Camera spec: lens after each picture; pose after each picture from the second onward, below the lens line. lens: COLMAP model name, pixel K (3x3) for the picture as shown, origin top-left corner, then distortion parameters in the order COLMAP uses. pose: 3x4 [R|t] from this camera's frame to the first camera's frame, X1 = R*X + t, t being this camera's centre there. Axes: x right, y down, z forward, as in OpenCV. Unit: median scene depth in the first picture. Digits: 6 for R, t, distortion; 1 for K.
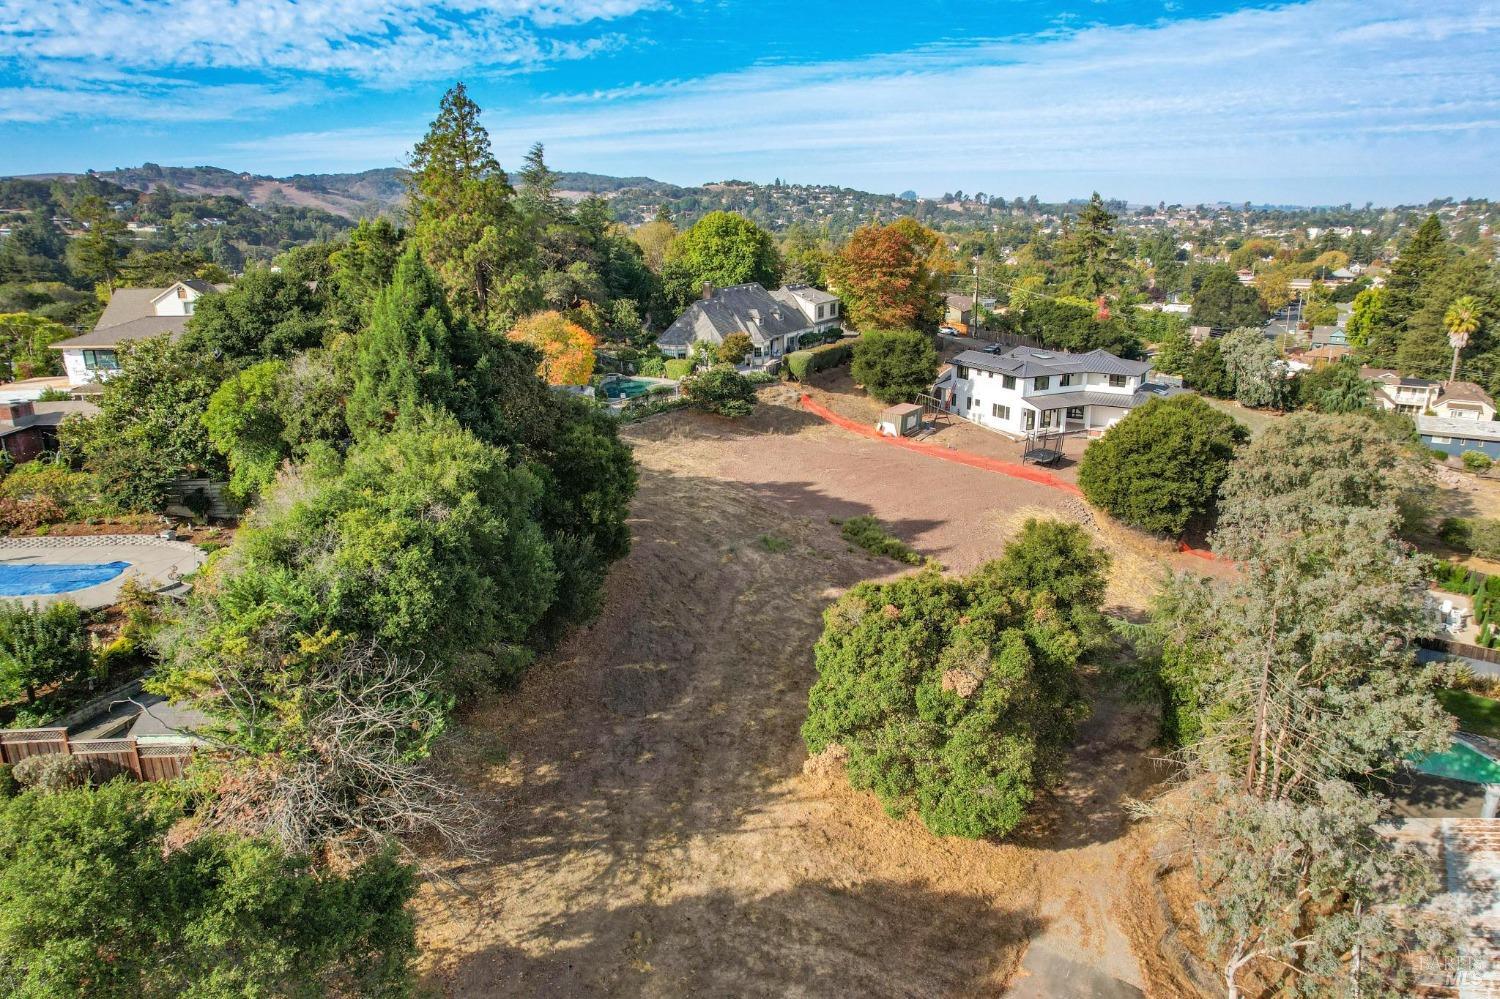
lens RADIAL K [[961.5, 0, 754.8], [0, 961.5, 505.4], [0, 0, 1]] dist [-0.078824, 0.067948]
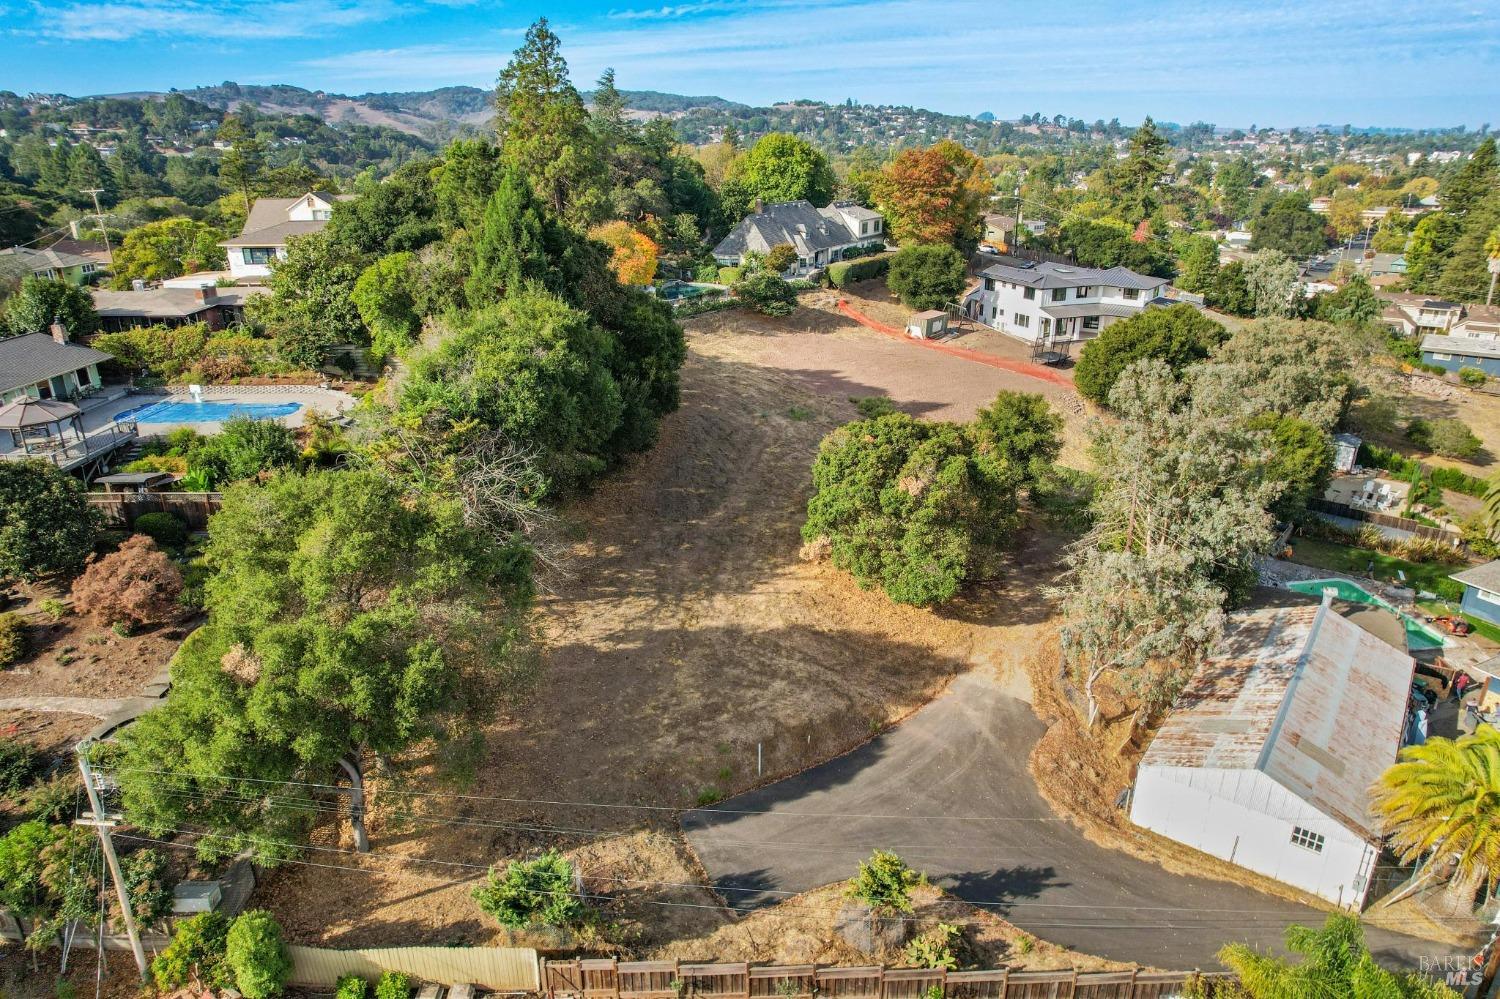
lens RADIAL K [[961.5, 0, 754.8], [0, 961.5, 505.4], [0, 0, 1]] dist [-0.078824, 0.067948]
pose [[0.997561, 0.028850, -0.063559, 0.027414], [-0.024014, 0.996850, 0.075580, 0.040380], [0.065539, -0.073870, 0.995112, -0.136085]]
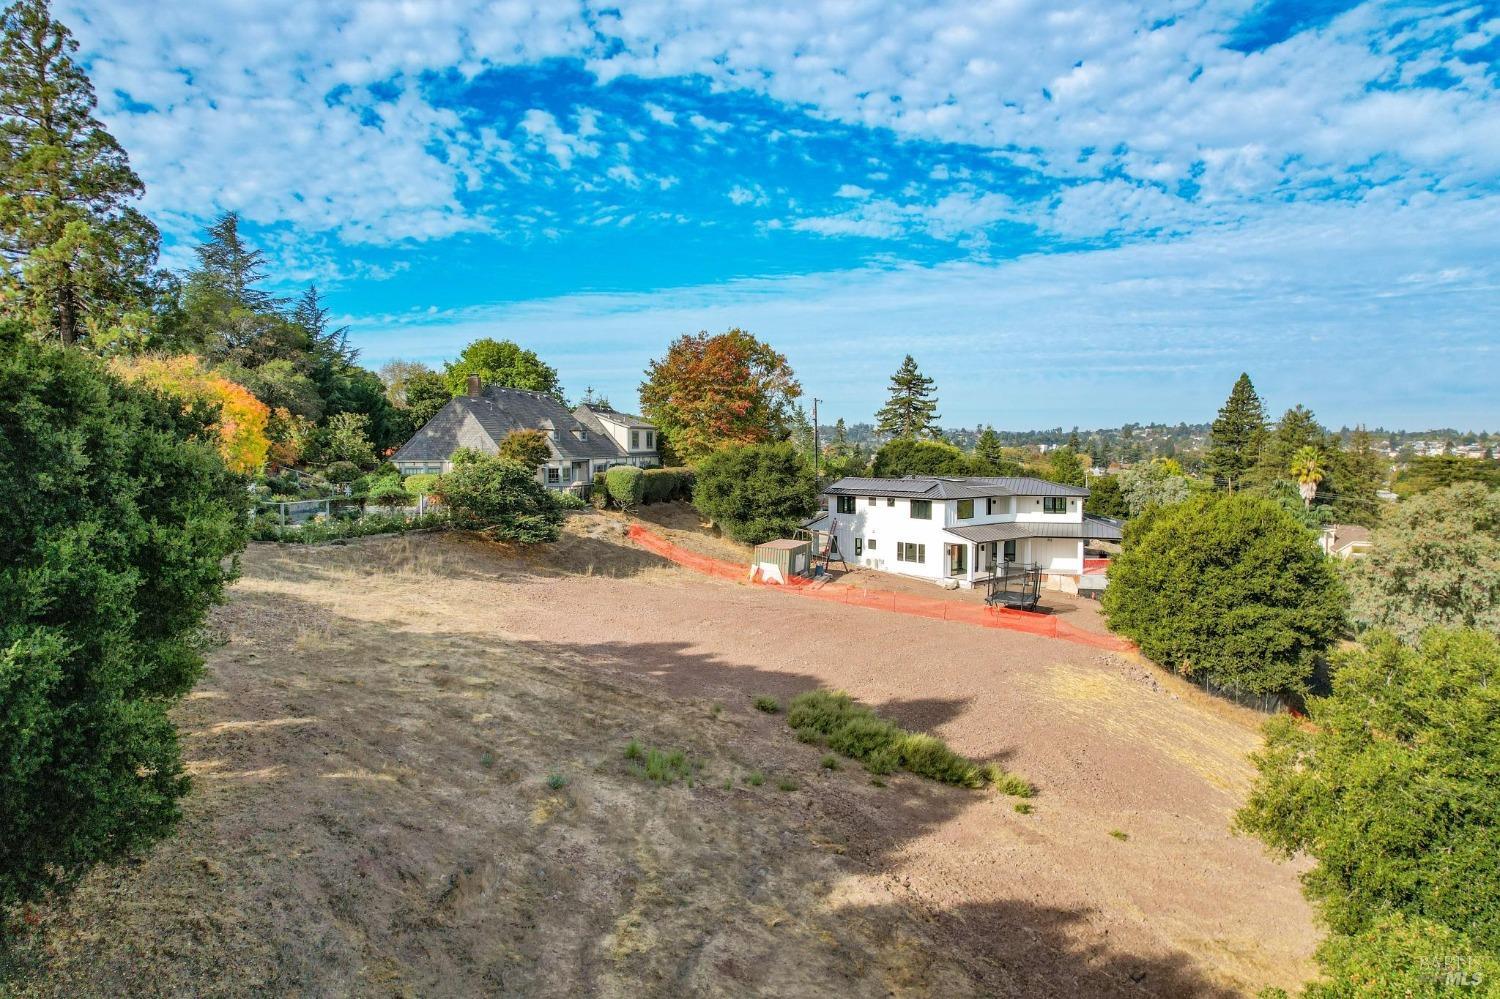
lens RADIAL K [[961.5, 0, 754.8], [0, 961.5, 505.4], [0, 0, 1]] dist [-0.078824, 0.067948]
pose [[0.970926, -0.010331, 0.239155, -0.021554], [0.064757, 0.973152, -0.220864, 0.016475], [-0.230453, 0.229930, 0.945528, 0.366659]]
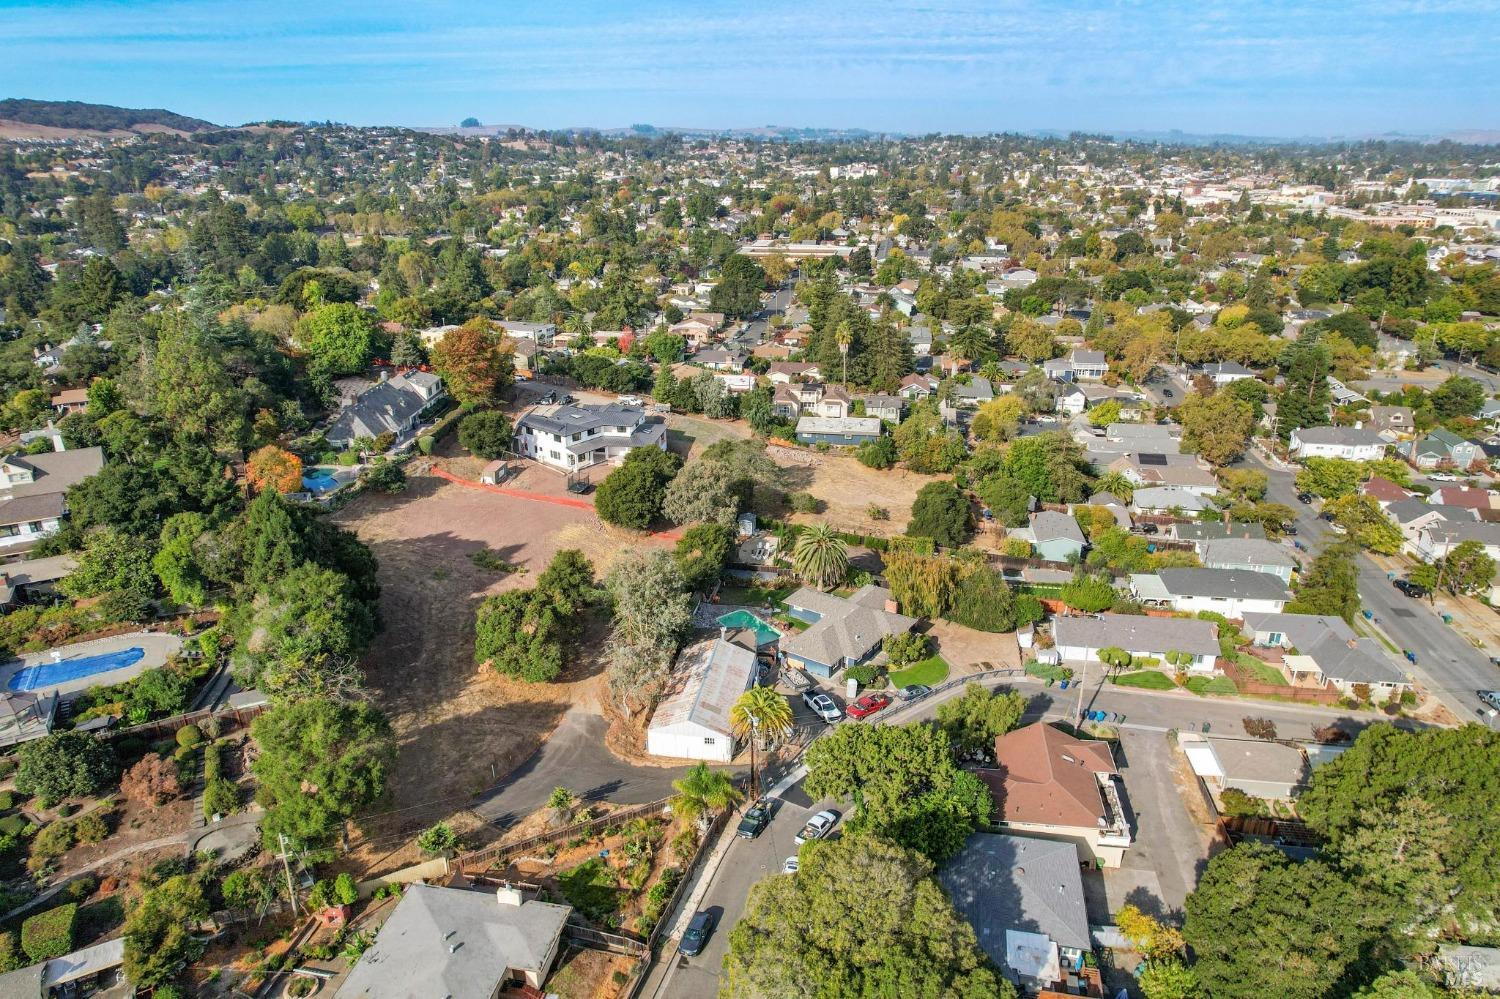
lens RADIAL K [[954.9, 0, 750.0], [0, 954.9, 499.5], [0, 0, 1]] dist [-0.061281, 0.036340]
pose [[0.912810, -0.143519, 0.382334, -0.078431], [0.117353, 0.988909, 0.091037, -0.137020], [-0.391159, -0.038231, 0.919529, -0.671214]]
